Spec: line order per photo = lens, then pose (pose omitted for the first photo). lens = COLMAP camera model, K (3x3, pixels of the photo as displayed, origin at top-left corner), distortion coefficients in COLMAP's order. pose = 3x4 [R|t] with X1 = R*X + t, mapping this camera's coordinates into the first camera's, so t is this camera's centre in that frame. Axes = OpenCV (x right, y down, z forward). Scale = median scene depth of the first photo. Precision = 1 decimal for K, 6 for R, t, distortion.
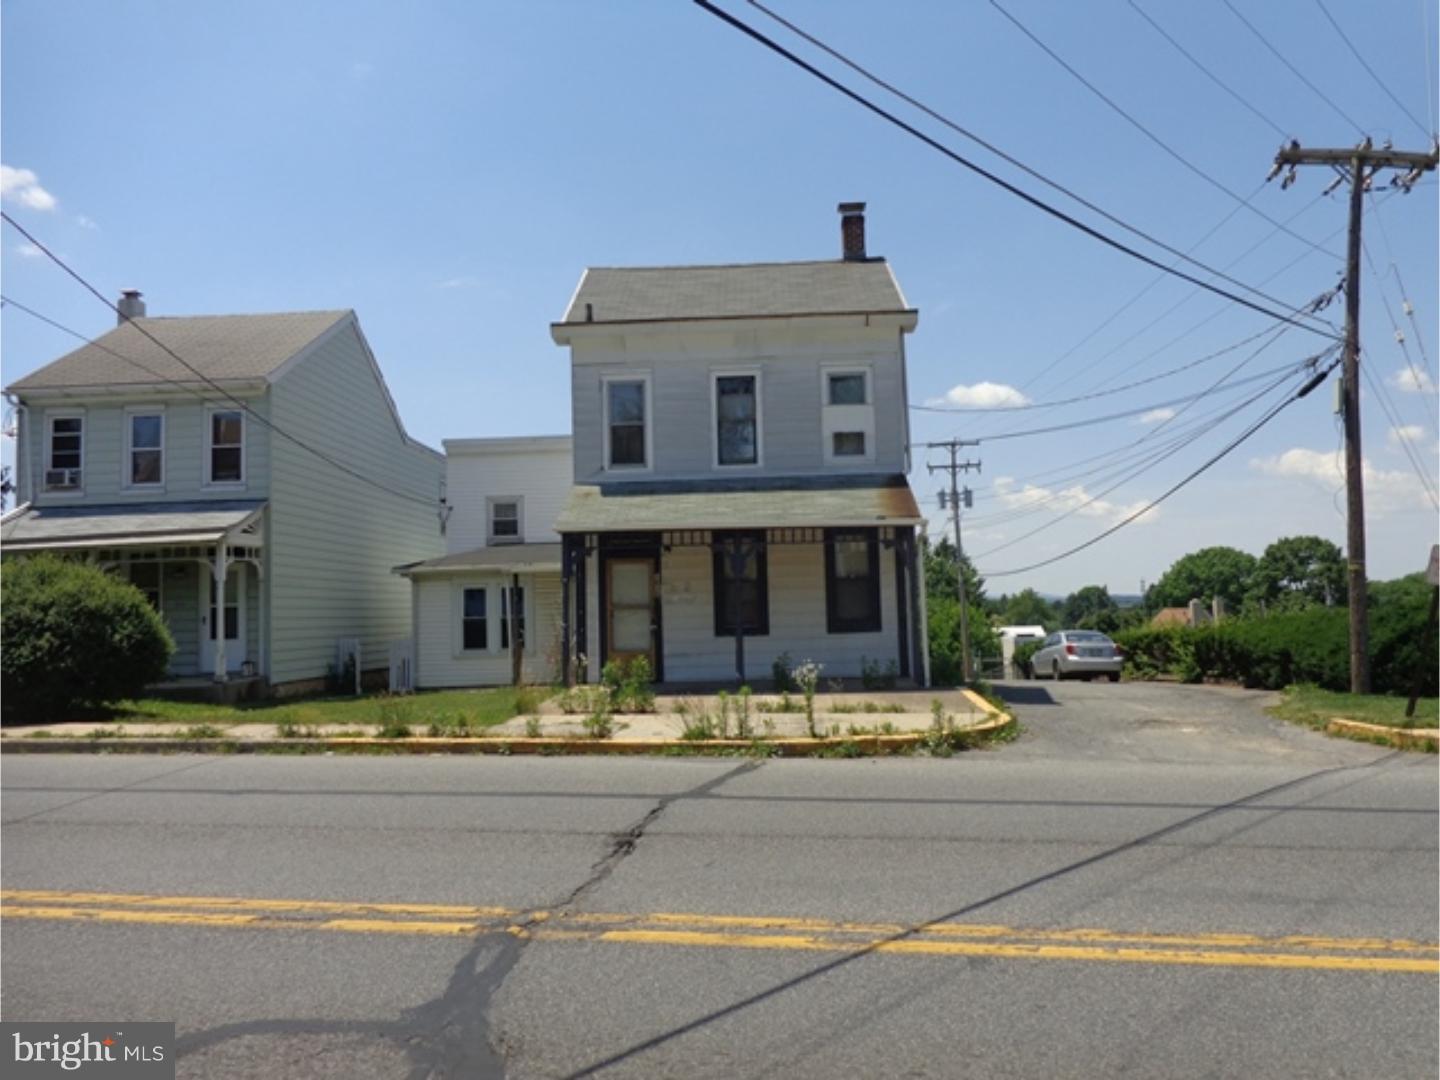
lens RADIAL K [[1066.9, 0, 720.0], [0, 1066.9, 540.0], [0, 0, 1]] dist [0.001026, -0.000218]
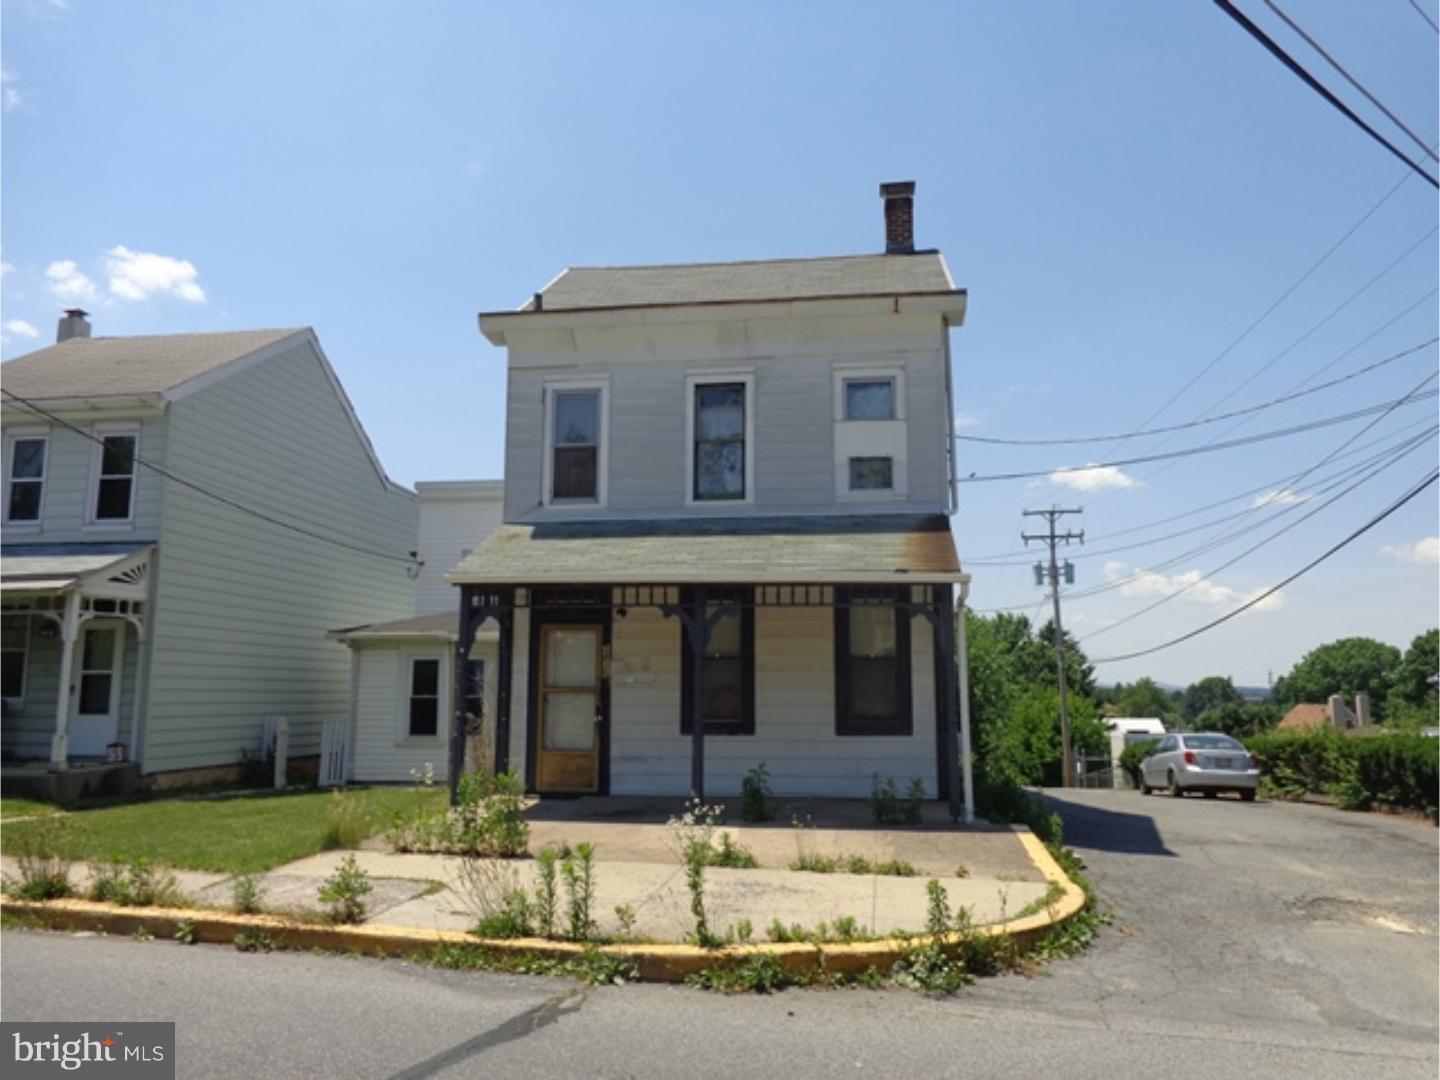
lens RADIAL K [[1060.9, 0, 720.0], [0, 1060.9, 540.0], [0, 0, 1]] dist [-0.005992, -0.000790]
pose [[0.994788, 0.015152, -0.100836, 0.083204], [-0.022551, 0.997102, -0.072652, 0.009365], [0.099443, 0.074547, 0.992247, 0.247702]]
